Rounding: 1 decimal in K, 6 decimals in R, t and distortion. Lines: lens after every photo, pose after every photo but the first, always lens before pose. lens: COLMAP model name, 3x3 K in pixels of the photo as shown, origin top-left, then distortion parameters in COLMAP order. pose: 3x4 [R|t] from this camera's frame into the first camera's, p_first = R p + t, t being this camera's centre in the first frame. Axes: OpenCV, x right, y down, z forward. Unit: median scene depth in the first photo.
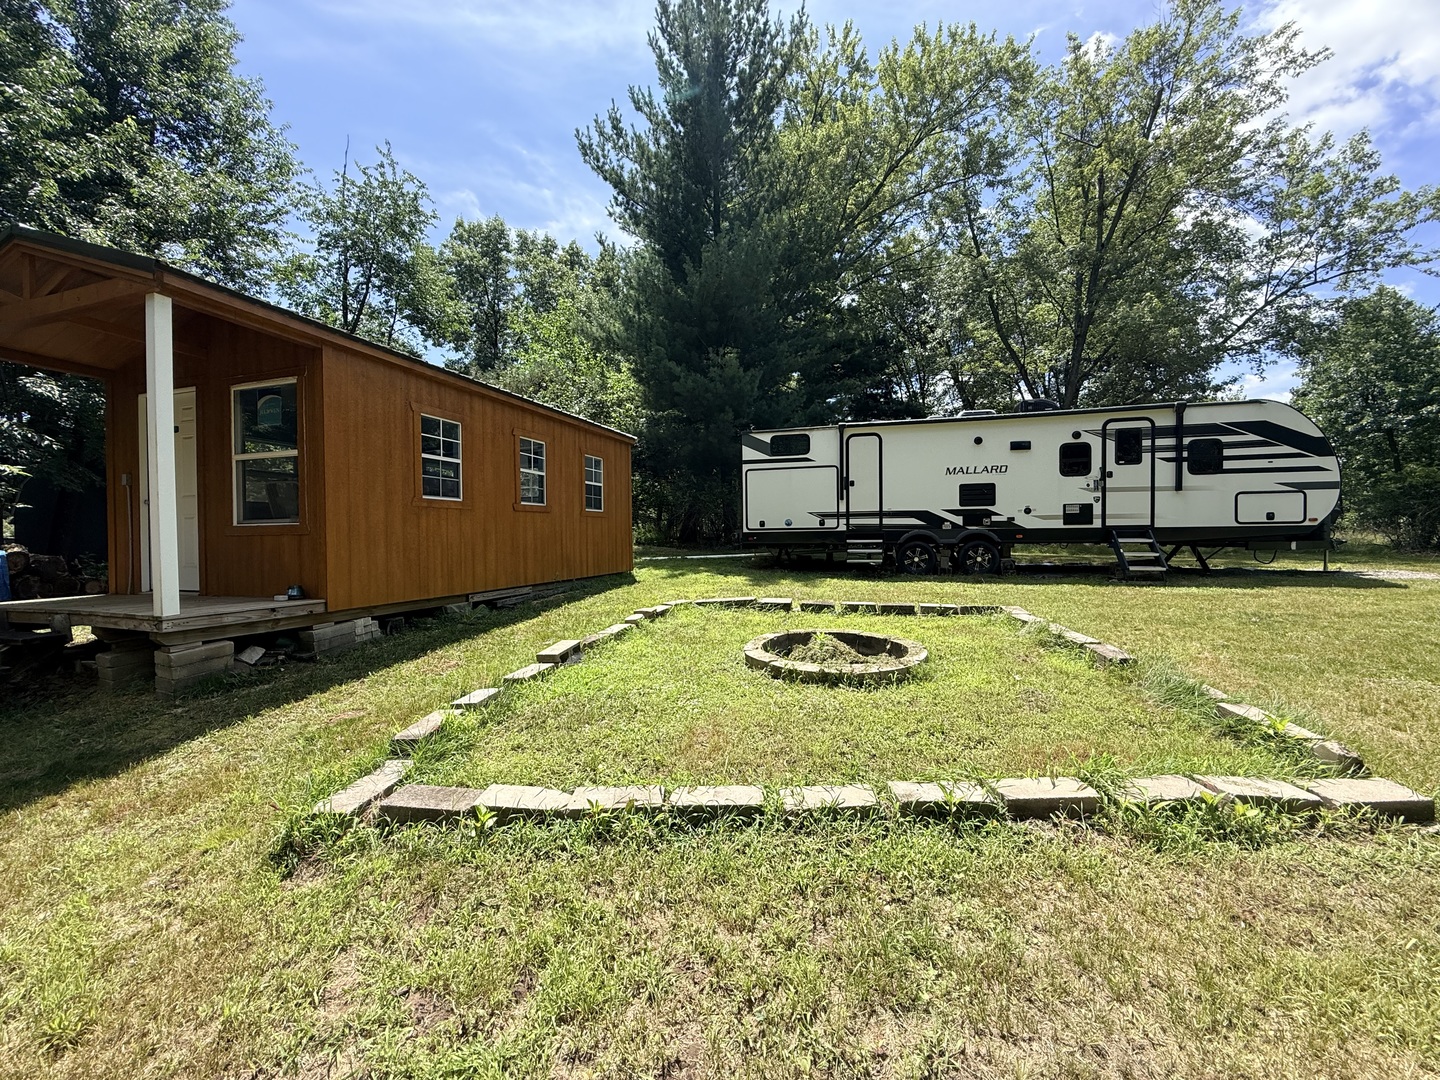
lens RADIAL K [[571.6, 0, 720.6], [0, 571.6, 543.7], [0, 0, 1]] dist [0.000405, -0.000079]
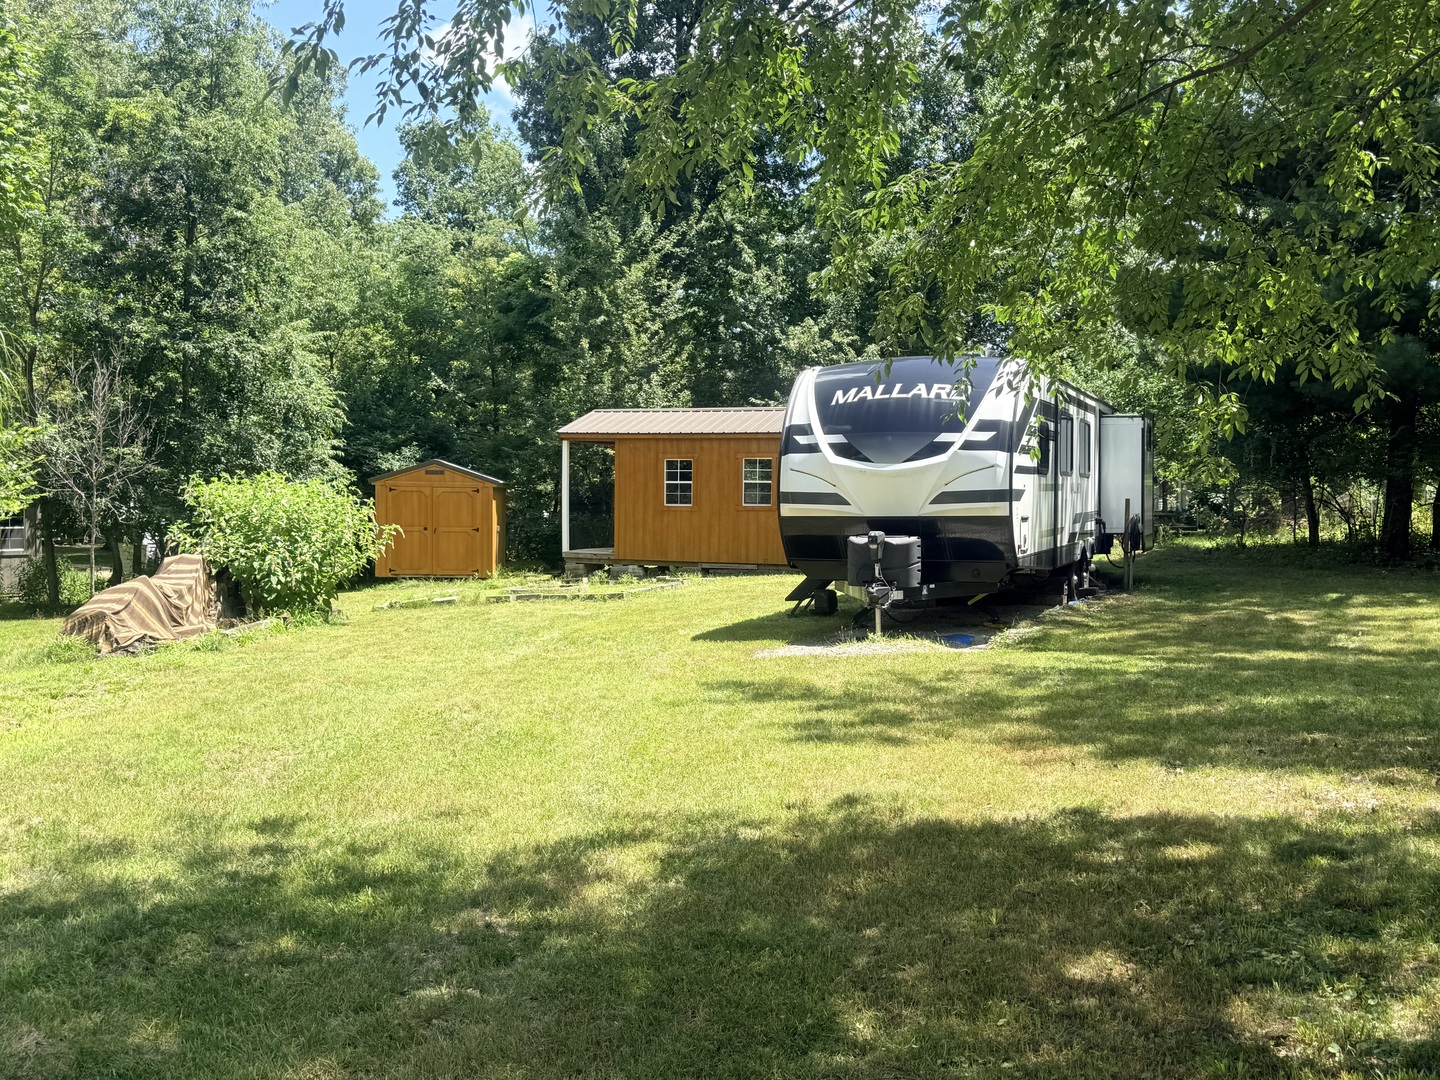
lens RADIAL K [[1410.1, 0, 719.8], [0, 1410.1, 581.4], [0, 0, 1]] dist [0.086045, -0.000877]
pose [[-0.085074, 0.074081, -0.993617, 2.470799], [-0.022325, 0.996840, 0.076233, -0.115809], [0.996124, 0.028668, -0.083152, 0.966780]]
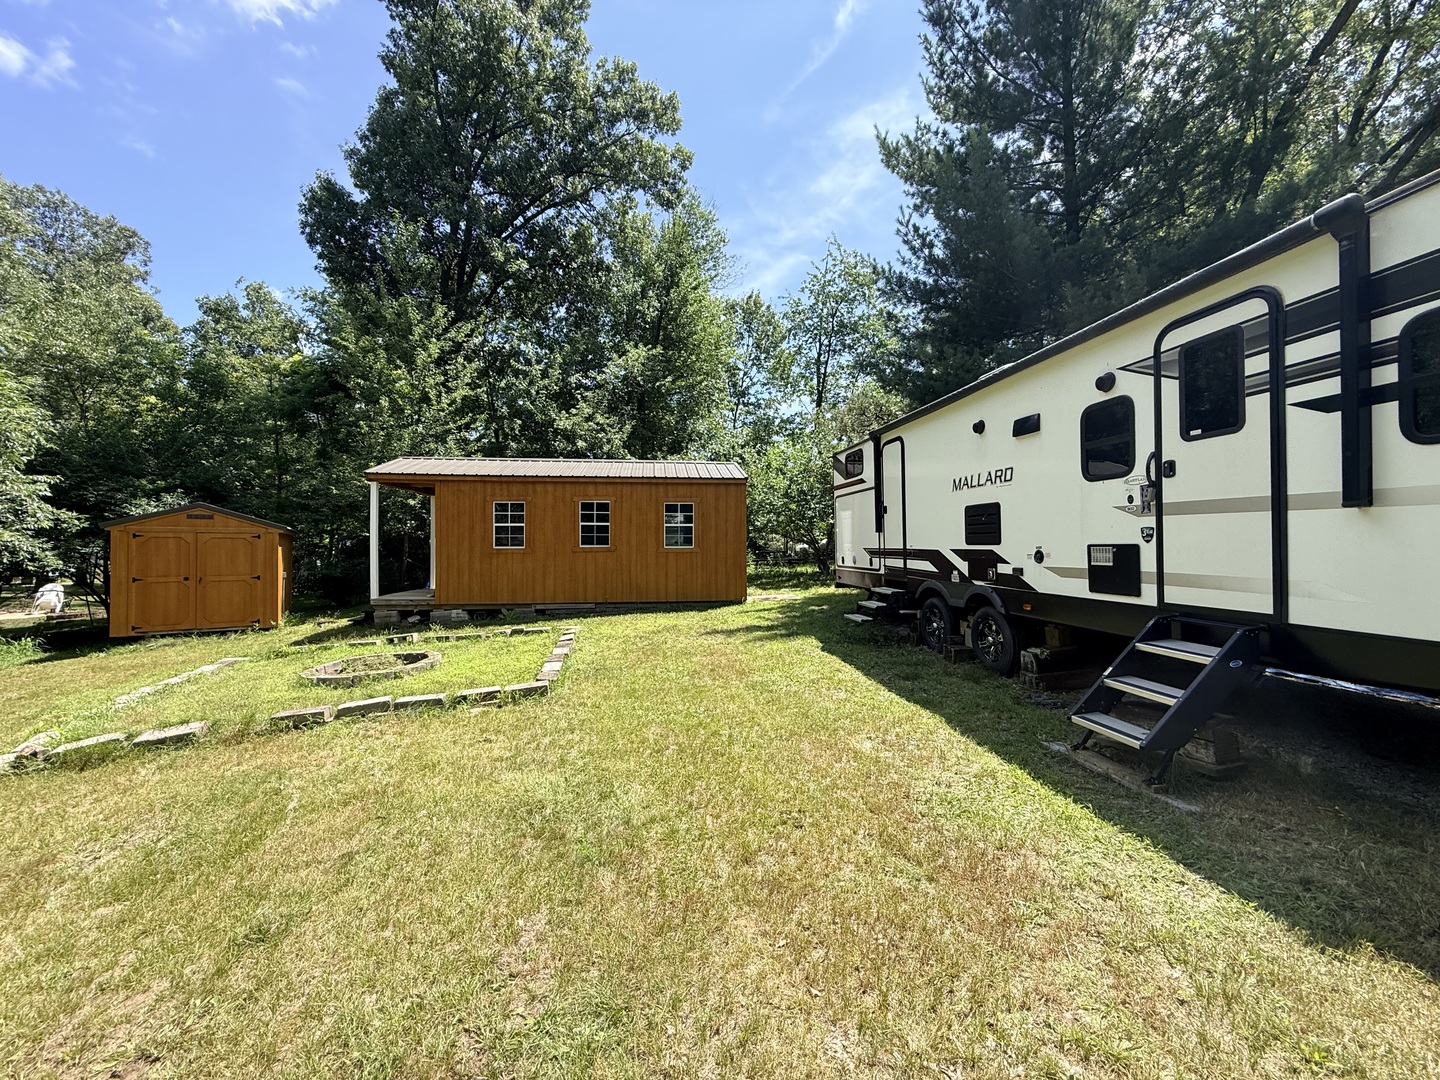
lens RADIAL K [[582.8, 0, 720.0], [0, 582.8, 540.0], [0, 0, 1]] dist [0.000591, -0.000161]
pose [[0.398159, 0.002126, -0.917314, 0.911902], [-0.014701, 0.999884, -0.004063, -0.067628], [0.917199, 0.015103, 0.398144, 0.570207]]
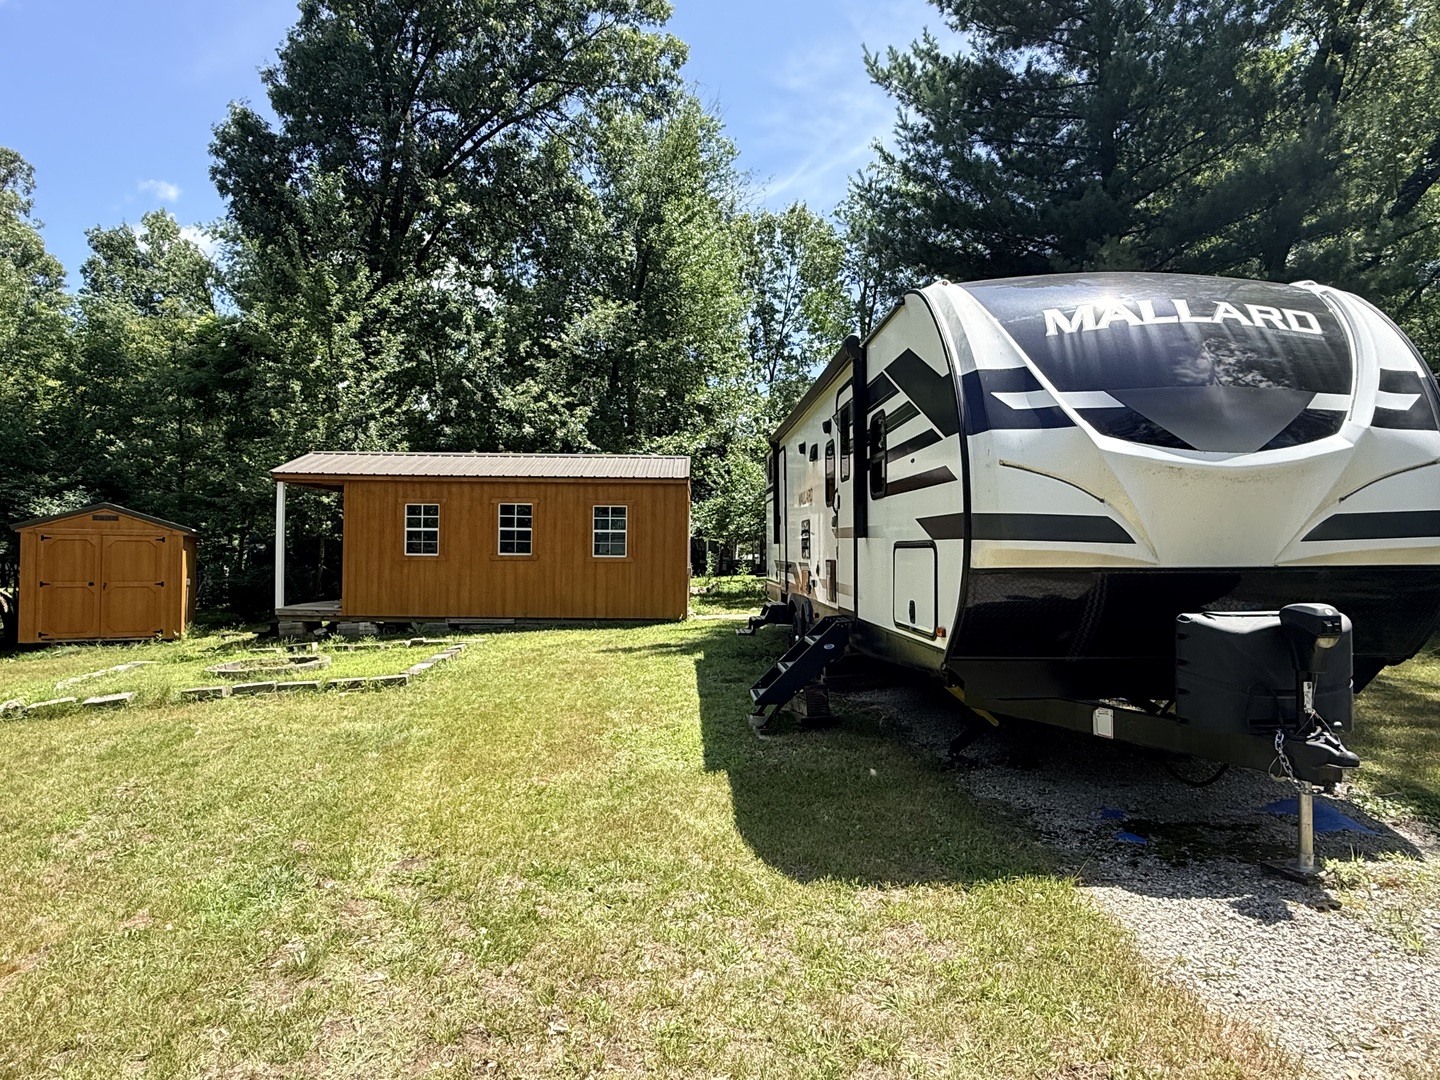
lens RADIAL K [[883.9, 0, 715.2], [0, 883.9, 538.0], [0, 0, 1]] dist [-0.003413, 0.001751]
pose [[0.304731, -0.000682, -0.952438, 1.351653], [-0.025335, 0.999640, -0.008822, -0.080359], [0.952101, 0.026819, 0.304604, 0.664910]]
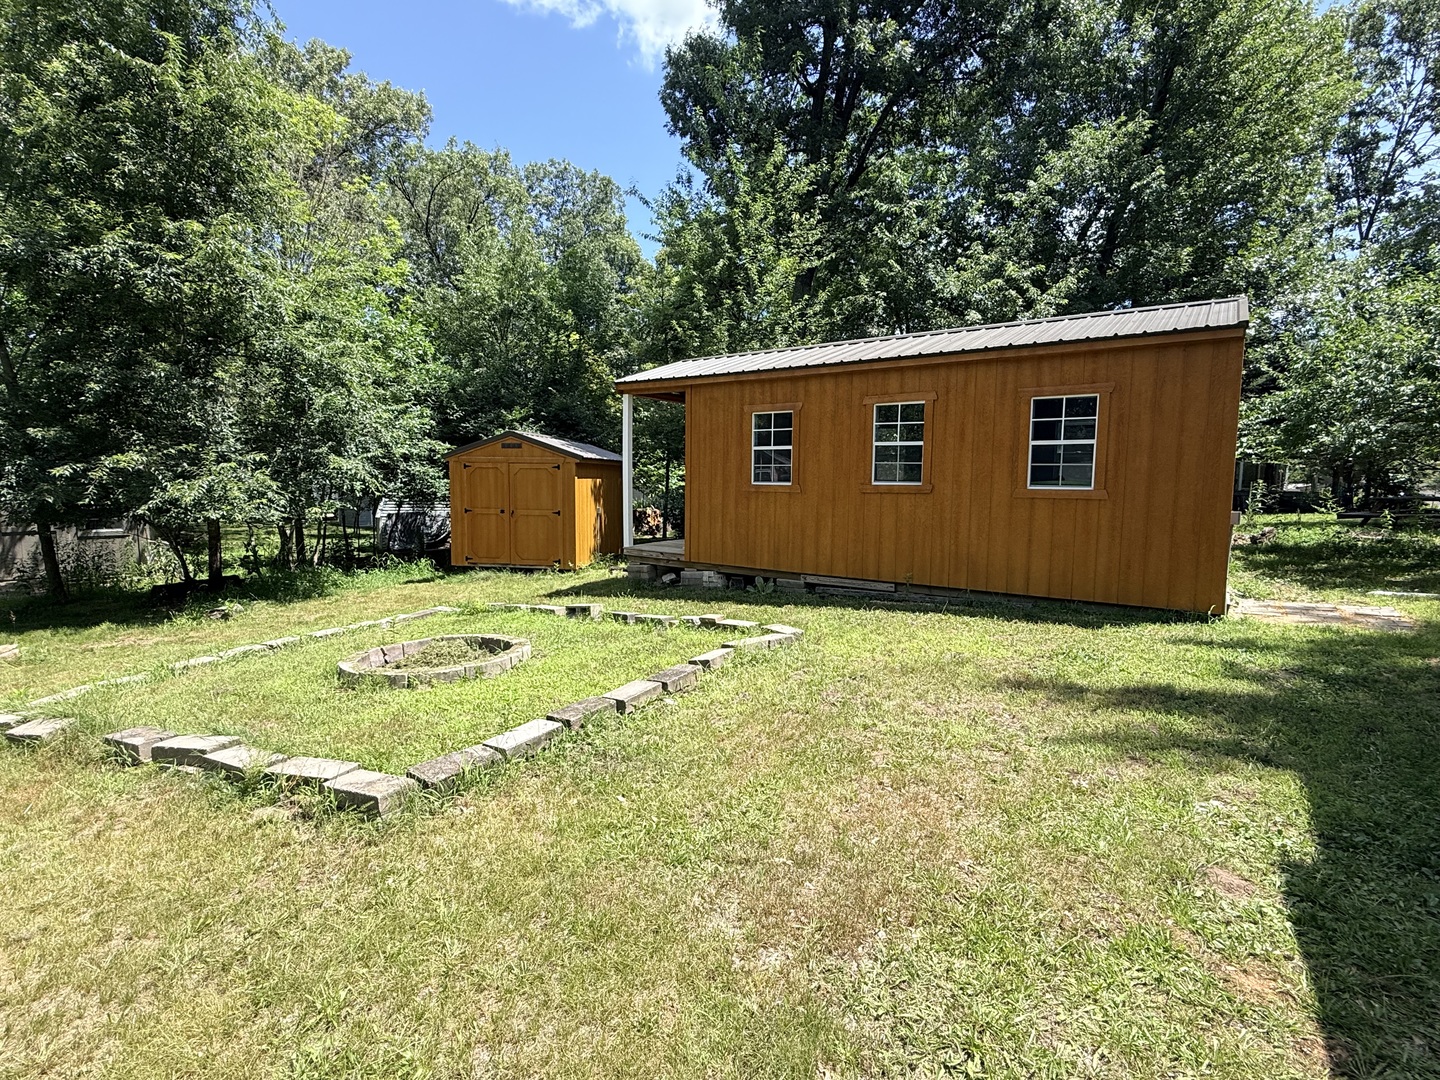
lens RADIAL K [[707.4, 0, 705.6], [0, 707.4, 544.9], [0, 0, 1]] dist [0.000043, -0.011649]
pose [[-0.332676, 0.101191, -0.937597, 0.569312], [-0.016056, 0.993475, 0.112918, -0.074306], [0.942905, 0.052619, -0.328880, 0.869663]]
